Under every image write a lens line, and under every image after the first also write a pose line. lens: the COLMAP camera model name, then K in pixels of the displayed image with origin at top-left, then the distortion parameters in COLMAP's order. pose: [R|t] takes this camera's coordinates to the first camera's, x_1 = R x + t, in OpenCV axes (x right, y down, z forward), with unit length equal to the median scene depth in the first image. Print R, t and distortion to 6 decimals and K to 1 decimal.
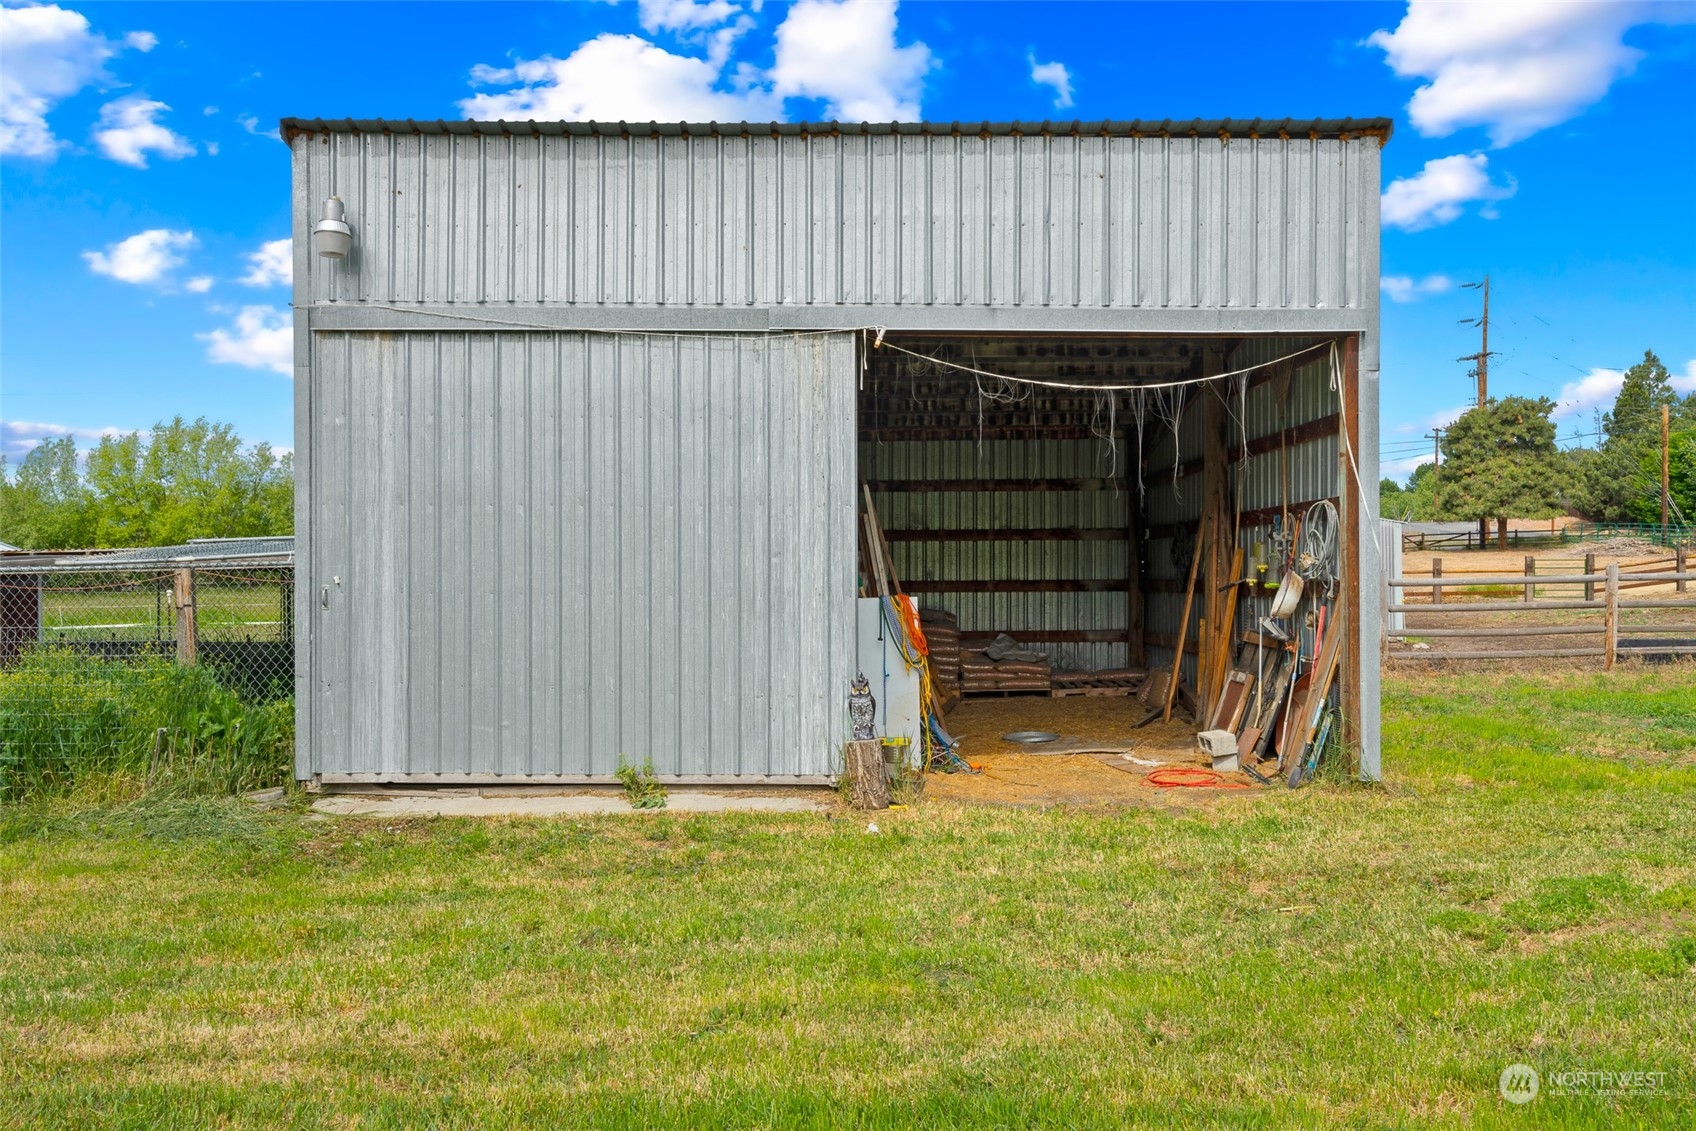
lens RADIAL K [[1357.8, 0, 846.6], [0, 1357.8, 575.9], [0, 0, 1]] dist [0.011727, 0.003332]
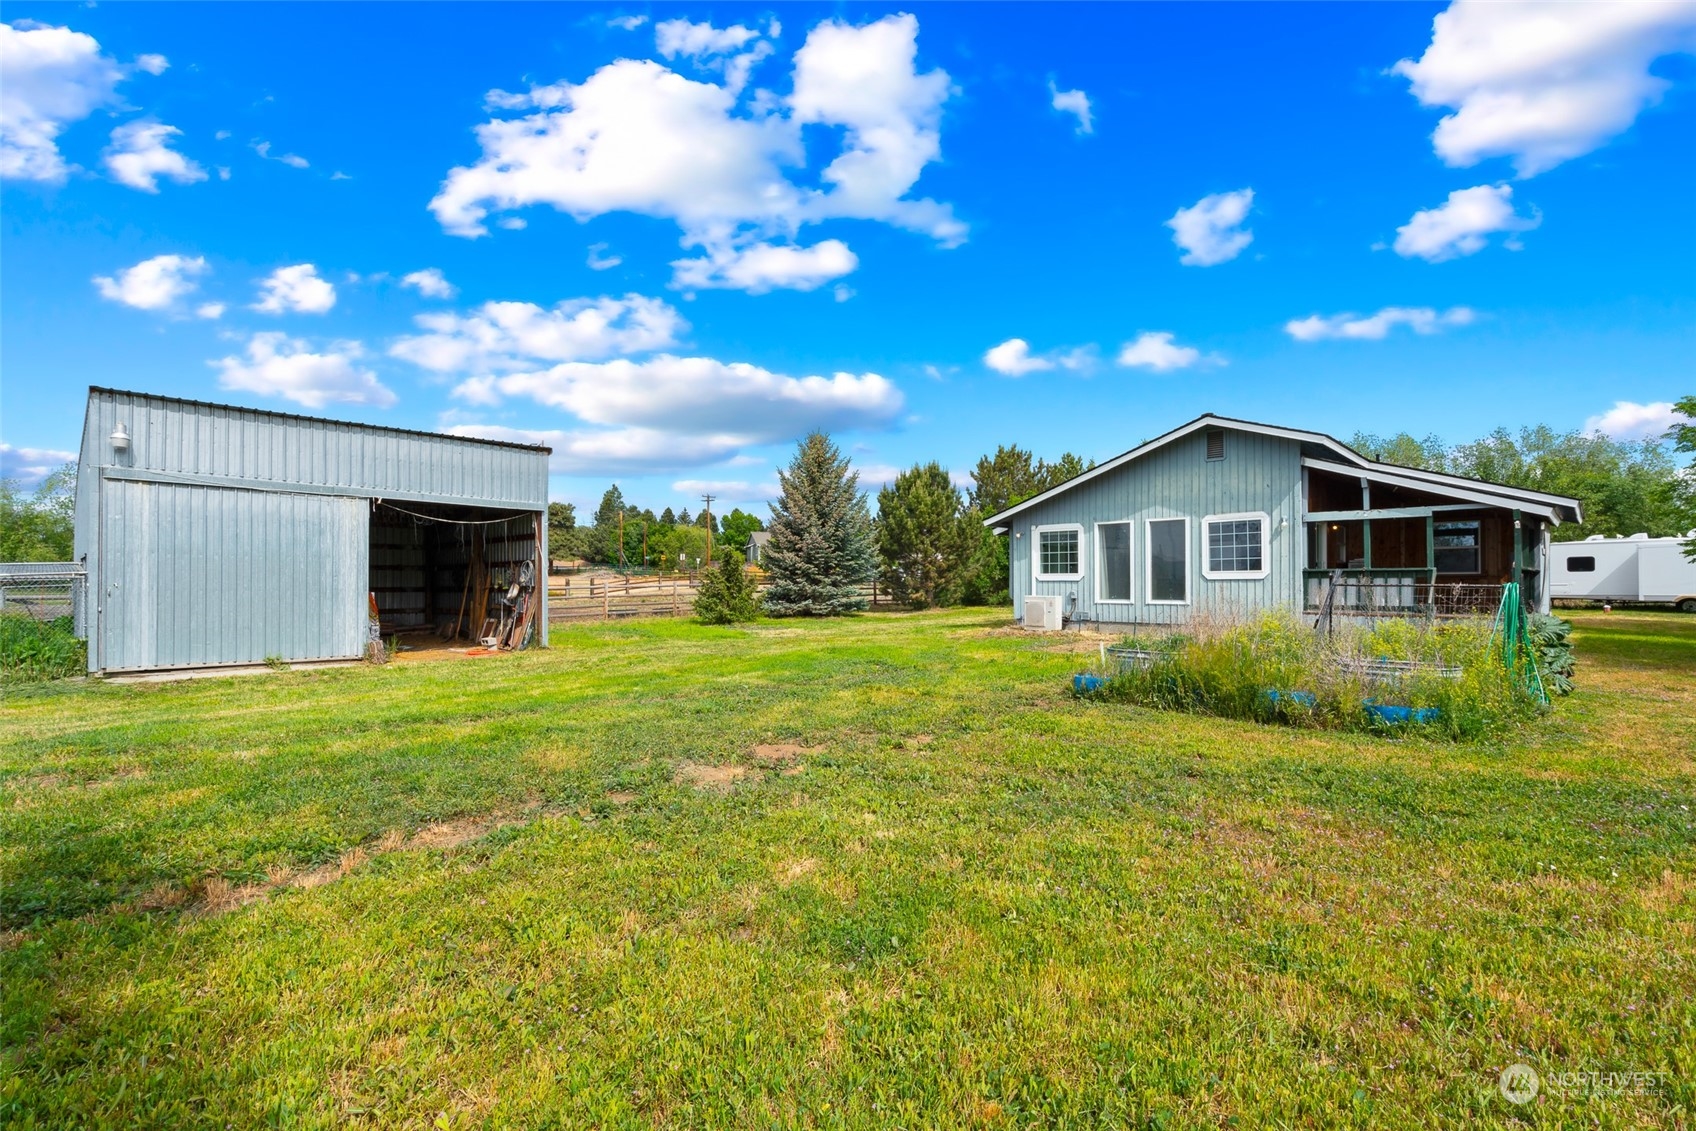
lens RADIAL K [[723.2, 0, 855.6], [0, 723.2, 583.2], [0, 0, 1]] dist [0.001008, 0.000162]
pose [[0.656282, 0.004668, 0.754501, -0.462283], [0.000859, 0.999976, -0.006934, 0.009475], [-0.754515, 0.005199, 0.656262, -0.749325]]
